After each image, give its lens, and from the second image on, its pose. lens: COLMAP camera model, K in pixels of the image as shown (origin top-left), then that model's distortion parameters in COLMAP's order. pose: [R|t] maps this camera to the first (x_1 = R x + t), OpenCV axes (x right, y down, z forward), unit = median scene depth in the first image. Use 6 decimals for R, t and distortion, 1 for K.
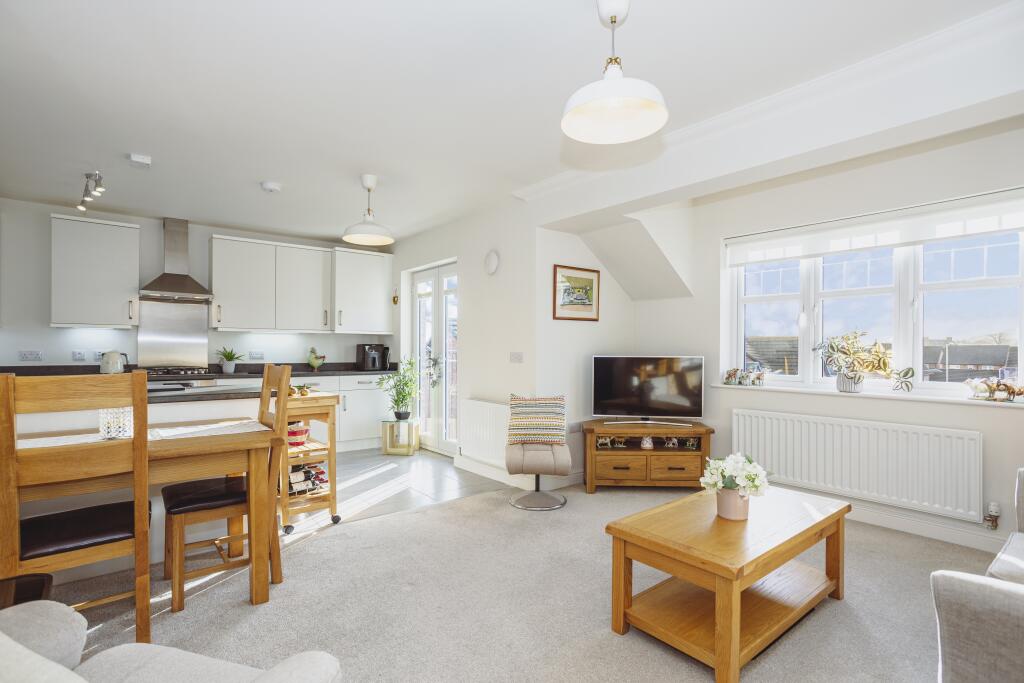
lens RADIAL K [[496.5, 0, 507.3], [0, 496.5, 344.4], [0, 0, 1]] dist [-0.046421, 0.028385]
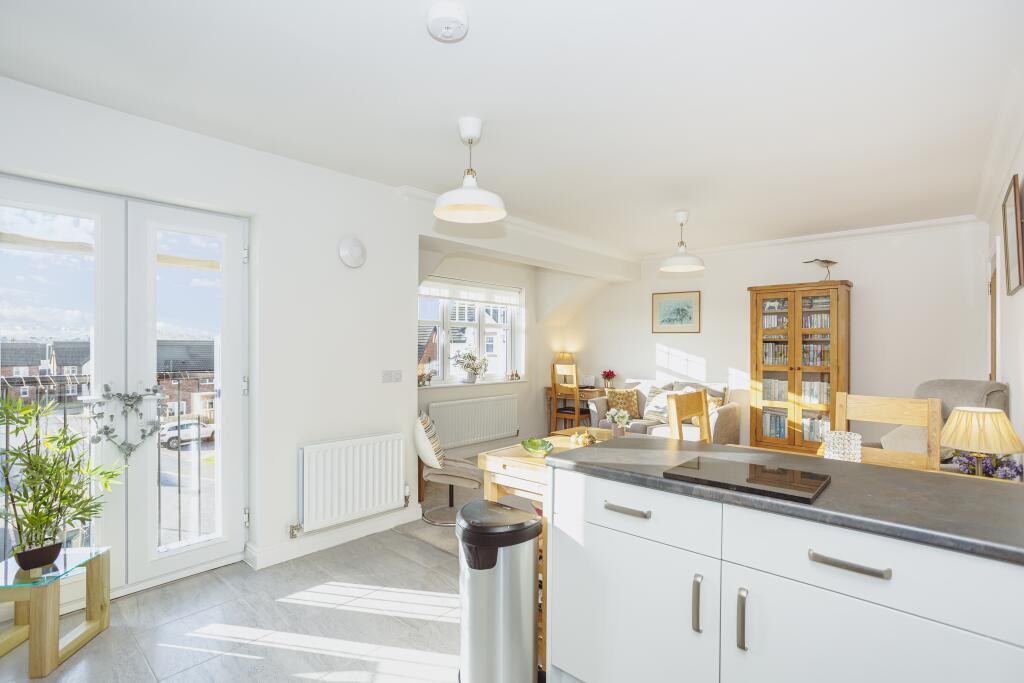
lens RADIAL K [[496.5, 0, 510.3], [0, 496.5, 345.0], [0, 0, 1]] dist [-0.046421, 0.028385]
pose [[-0.179827, 0.000100, 0.983698, -0.853904], [-0.014201, 0.999896, -0.002698, -0.027923], [-0.983596, -0.014455, -0.179807, 0.976901]]
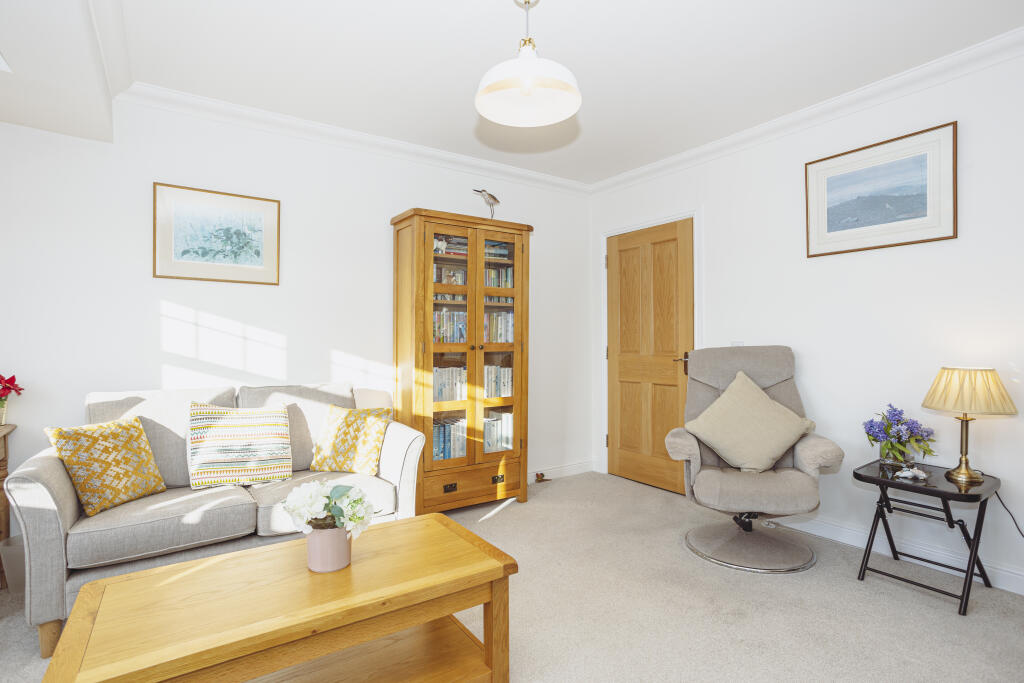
lens RADIAL K [[496.5, 0, 512.4], [0, 496.5, 348.6], [0, 0, 1]] dist [-0.046421, 0.028385]
pose [[-0.997749, 0.001069, 0.067057, 0.088069], [0.000979, 0.999999, -0.001375, 0.019769], [-0.067059, -0.001306, -0.997748, 0.865708]]
